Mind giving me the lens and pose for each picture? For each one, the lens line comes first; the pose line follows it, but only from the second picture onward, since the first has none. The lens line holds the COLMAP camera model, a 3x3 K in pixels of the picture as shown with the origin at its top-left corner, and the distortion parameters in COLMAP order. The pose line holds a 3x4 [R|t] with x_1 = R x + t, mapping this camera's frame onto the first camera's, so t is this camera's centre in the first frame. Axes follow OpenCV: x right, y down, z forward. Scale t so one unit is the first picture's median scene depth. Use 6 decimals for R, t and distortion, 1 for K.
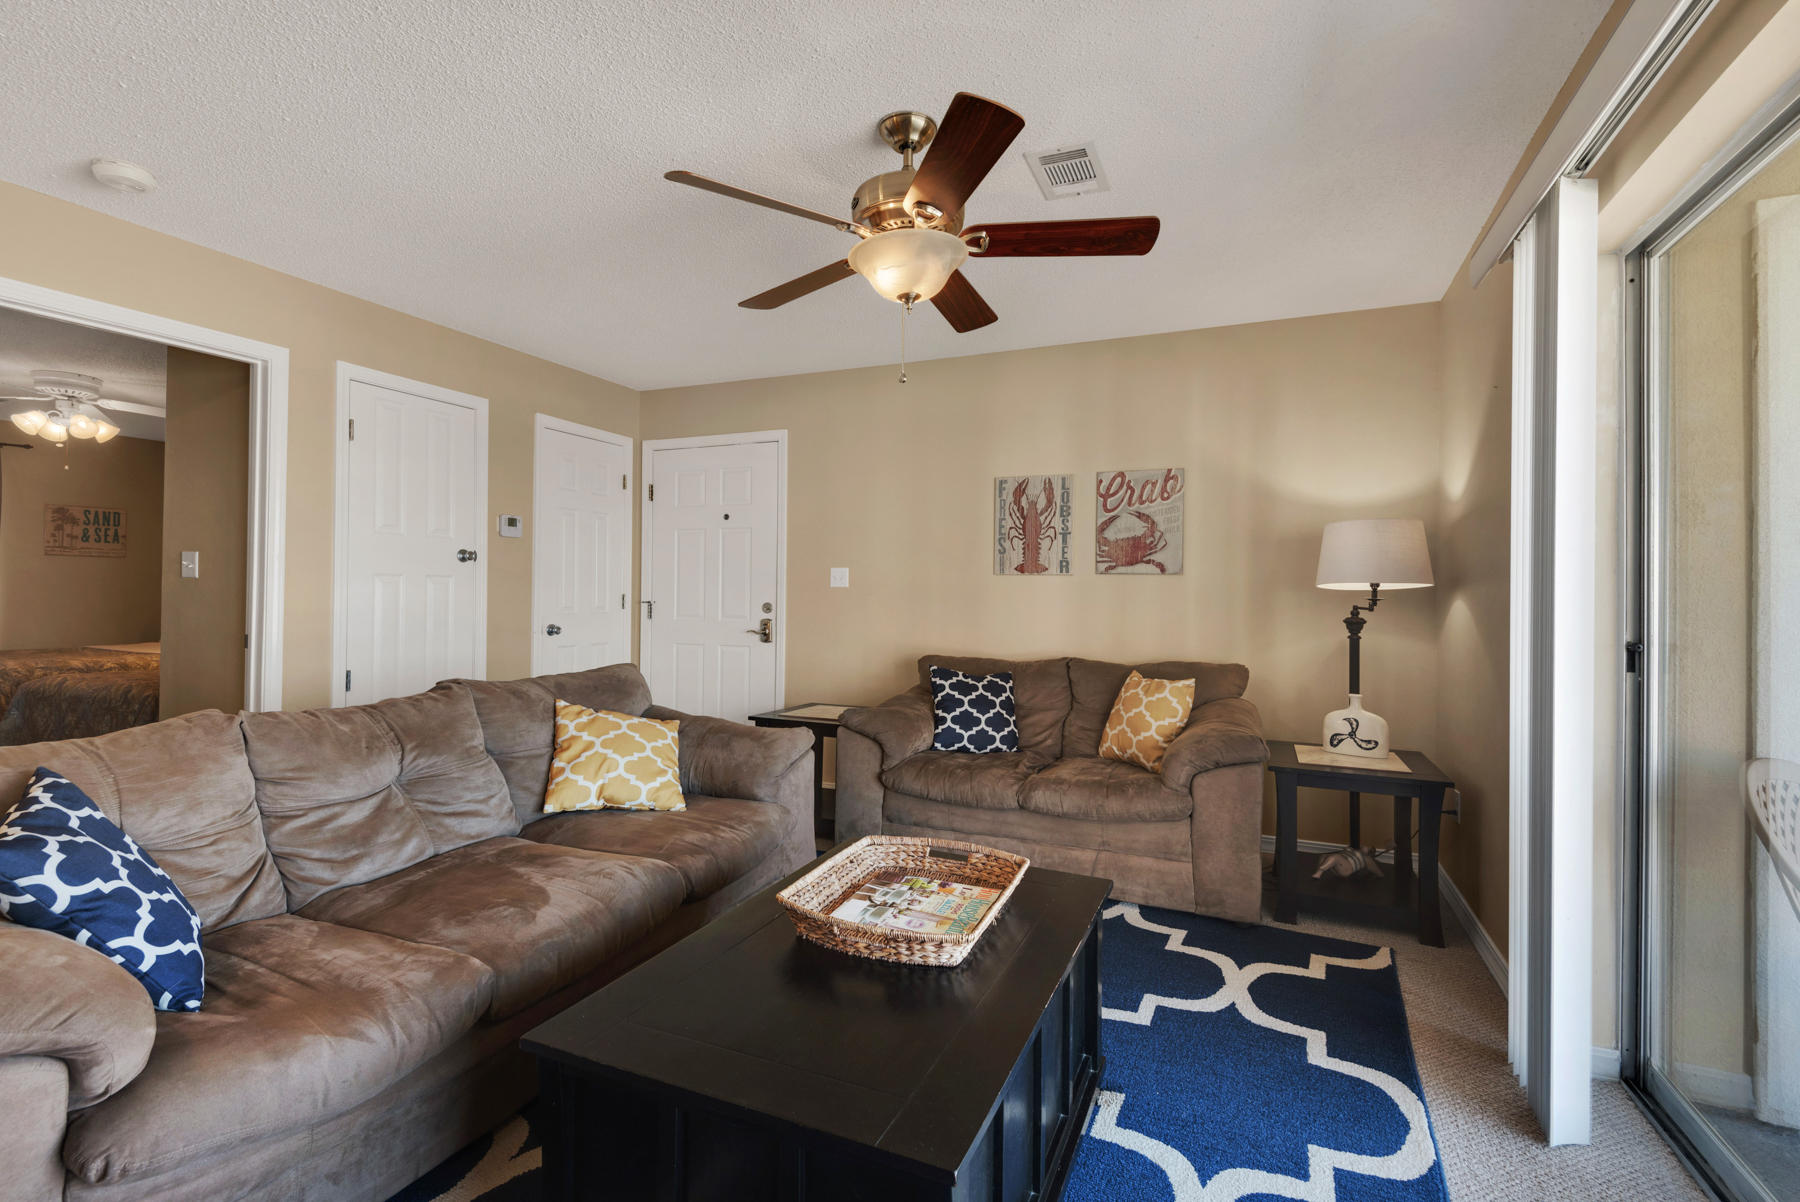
lens RADIAL K [[817.1, 0, 900.5], [0, 817.1, 585.8], [0, 0, 1]] dist [0.039056, -0.021598]
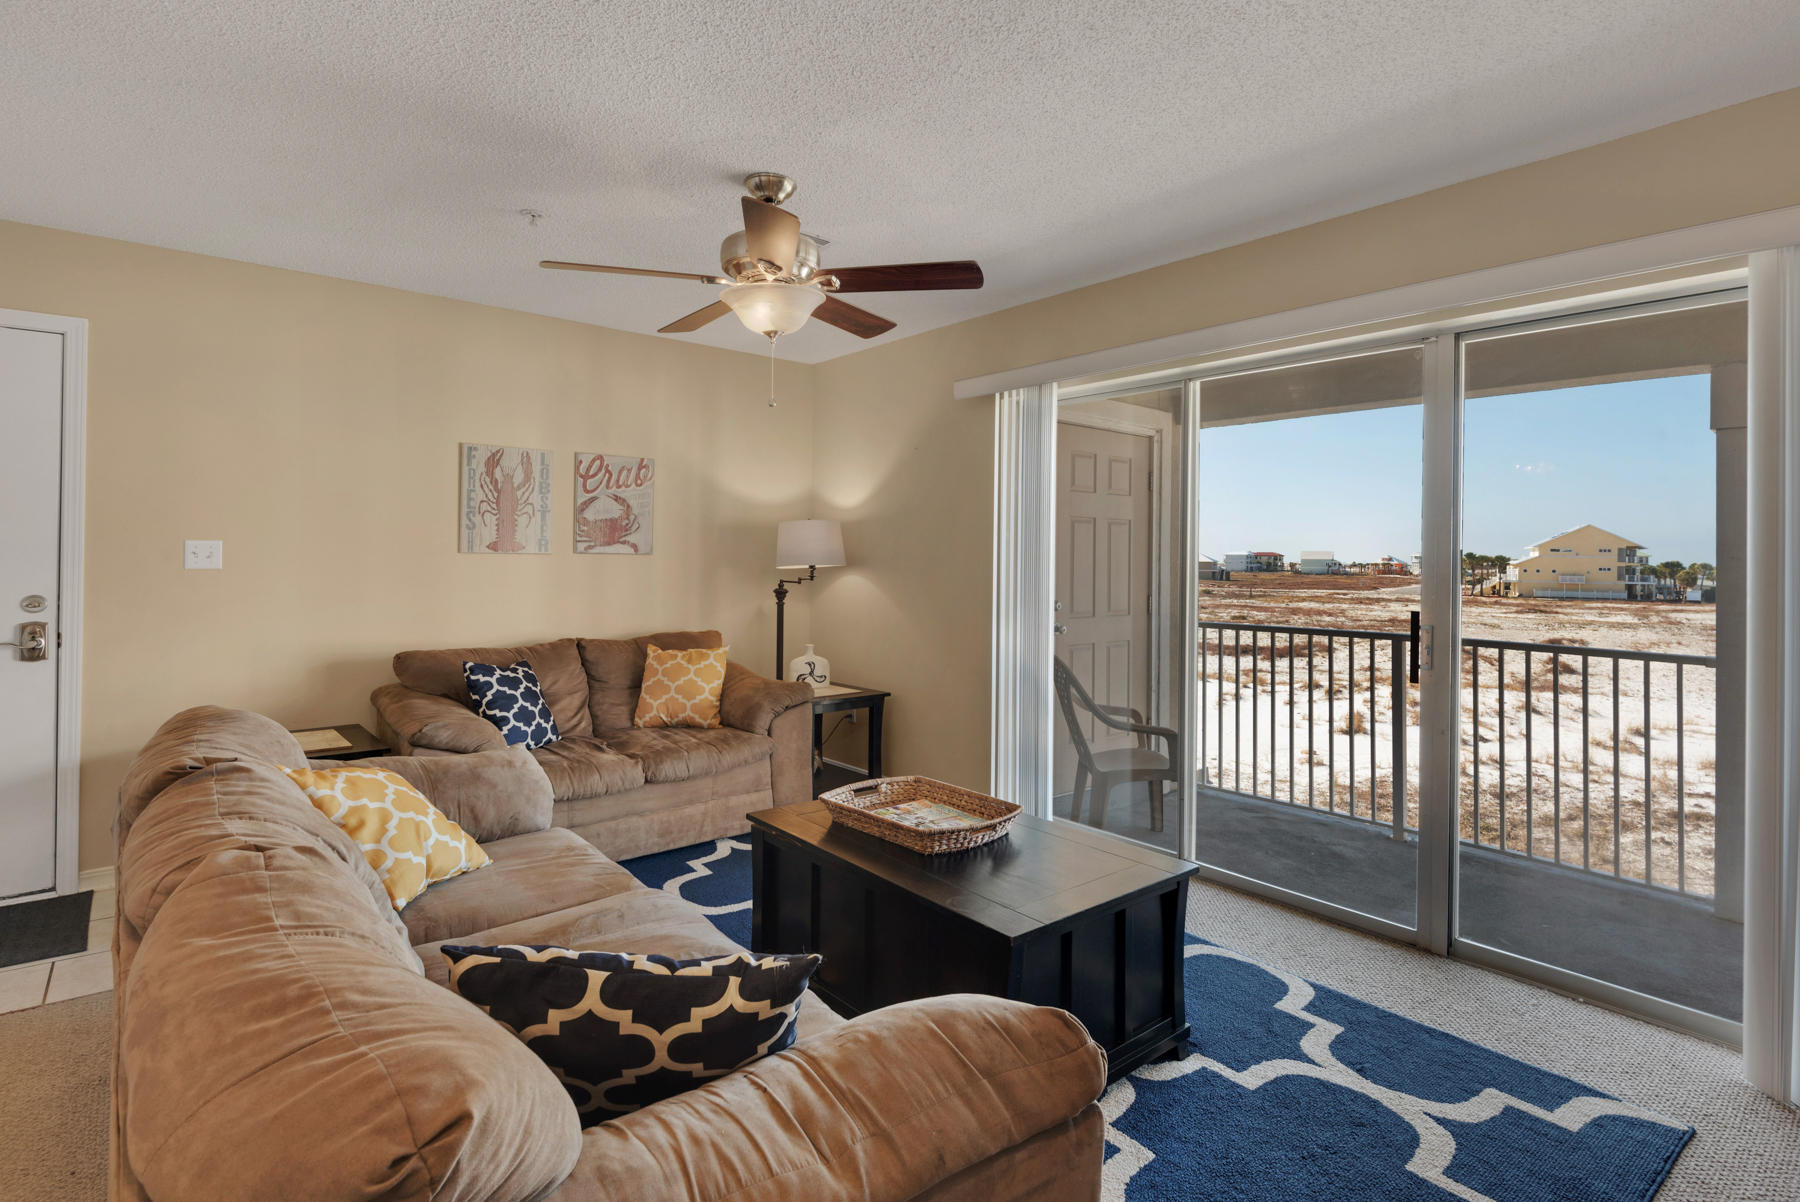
lens RADIAL K [[882.9, 0, 908.4], [0, 882.9, 553.0], [0, 0, 1]] dist [-0.000093, -0.001287]
pose [[0.433341, -0.002219, 0.901227, -0.576908], [-0.014154, 0.999857, 0.009267, -0.031594], [-0.901119, -0.016772, 0.433247, 0.166473]]
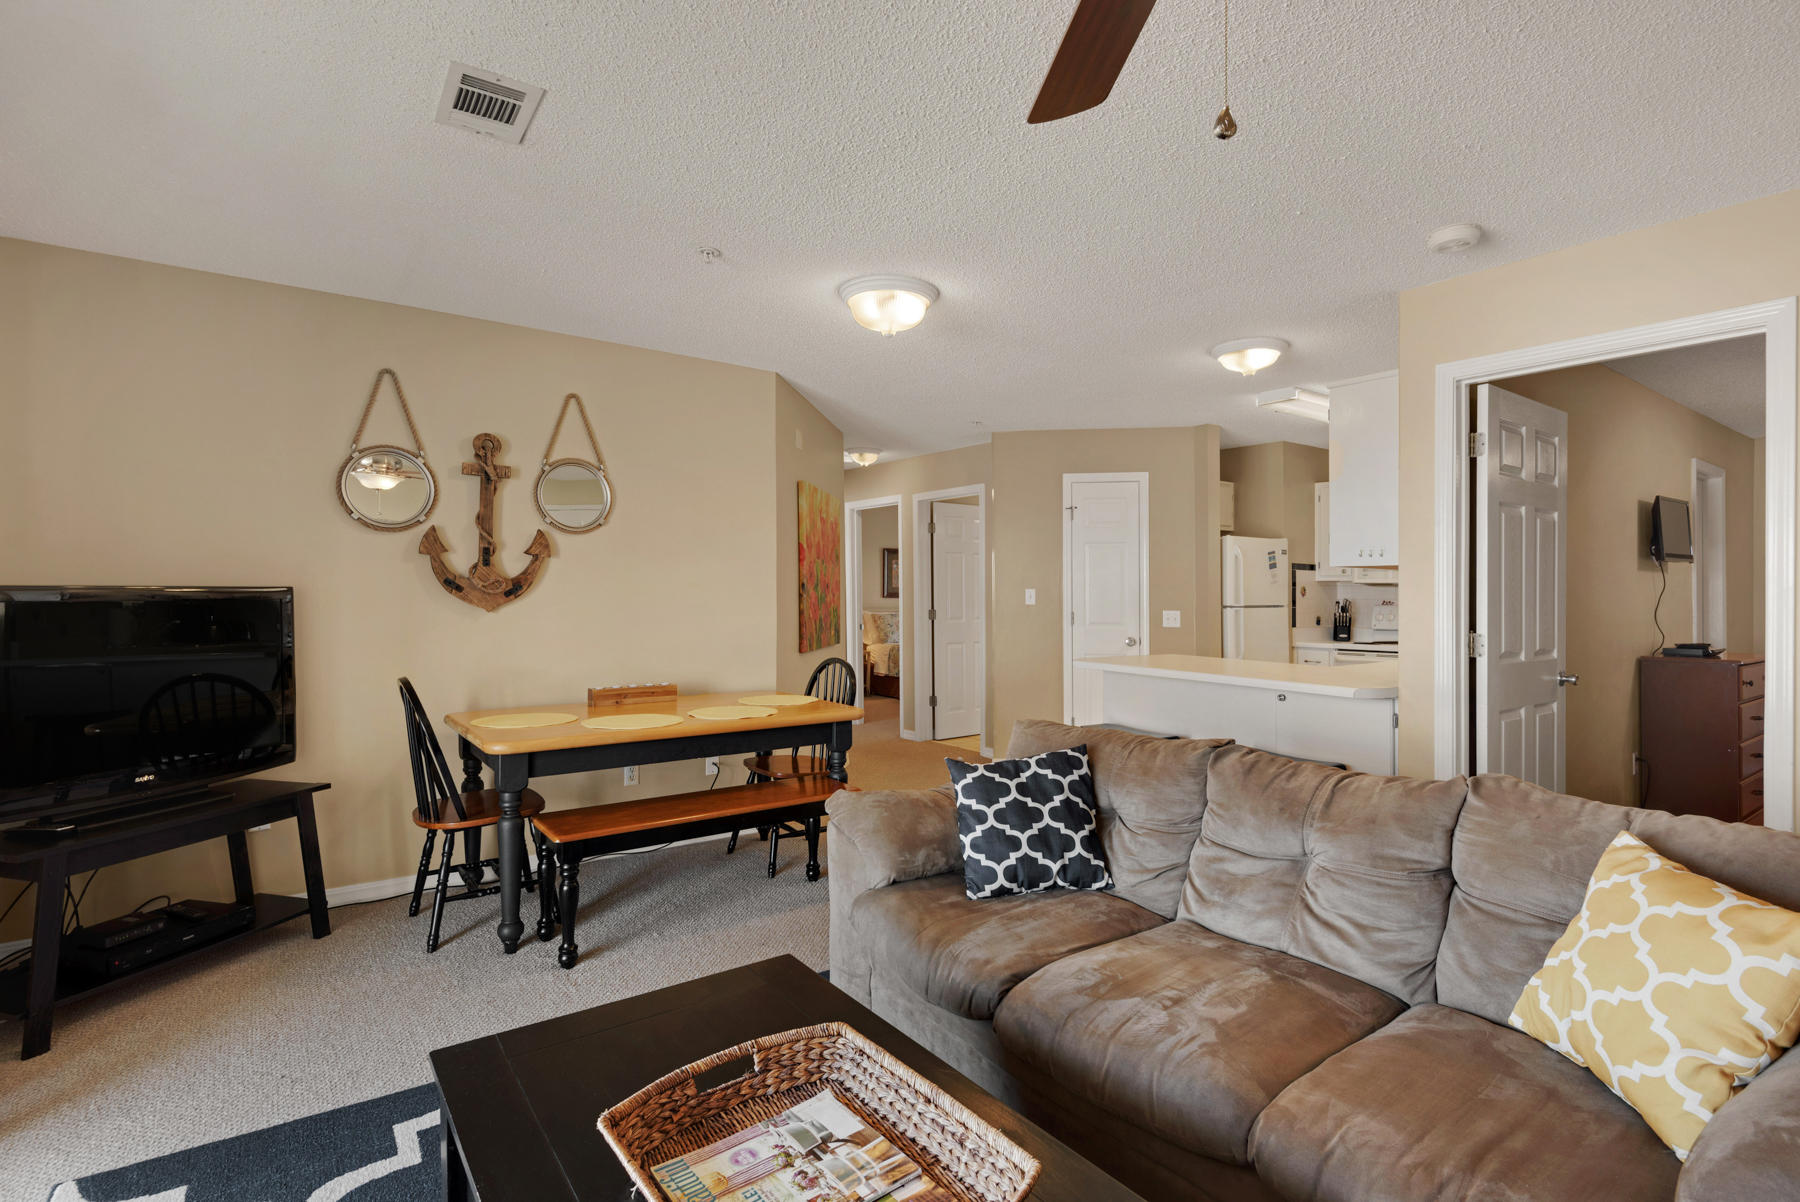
lens RADIAL K [[864.3, 0, 885.5], [0, 864.3, 584.3], [0, 0, 1]] dist [0.024592, -0.000115]
pose [[-0.505375, -0.021046, -0.862643, 0.246151], [-0.003250, 0.999742, -0.022487, -0.021026], [0.862894, -0.008561, -0.505313, 0.607462]]
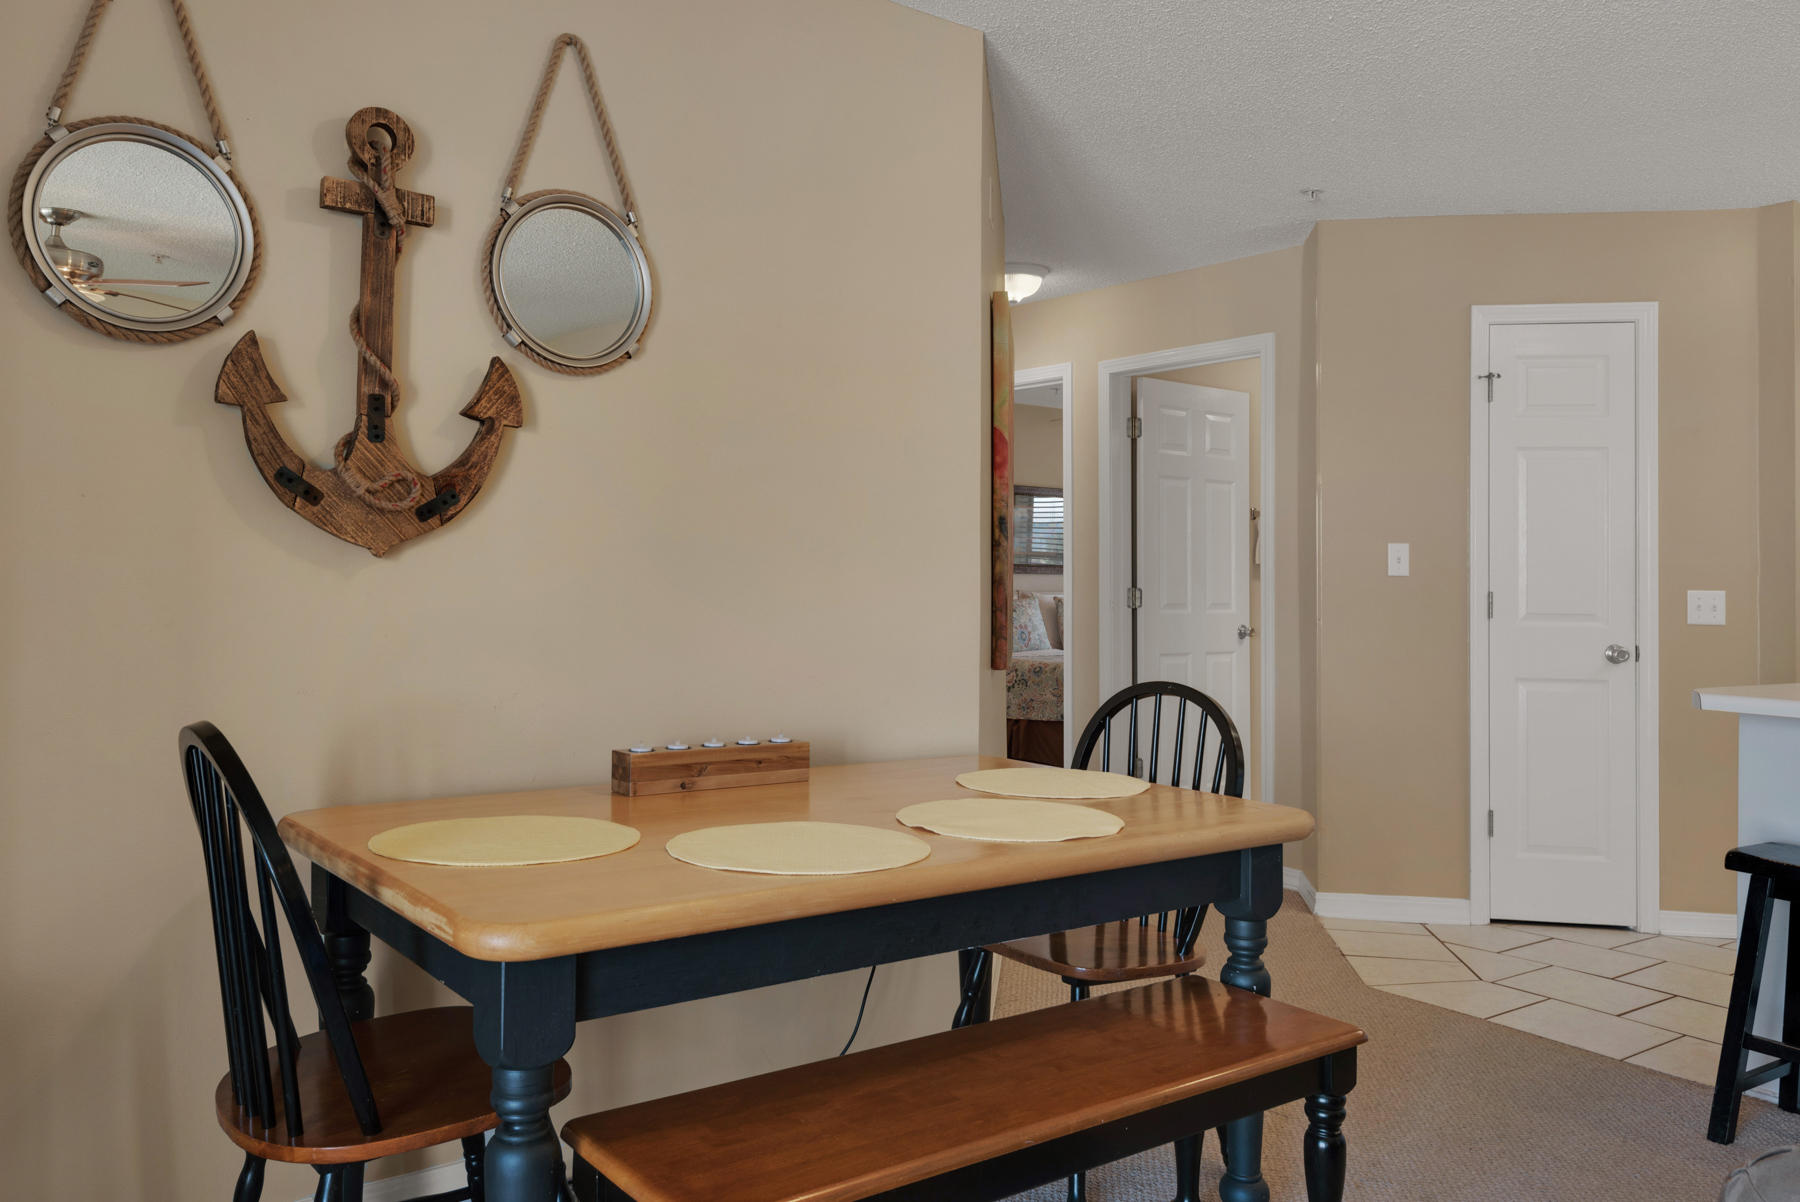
lens RADIAL K [[1391.9, 0, 836.8], [0, 1391.9, 549.7], [0, 0, 1]] dist [0.021162, -0.000332]
pose [[-0.498339, -0.034516, -0.866295, 0.069222], [-0.013076, 0.999393, -0.032297, 0.003101], [0.866883, -0.004767, -0.498488, 0.222516]]
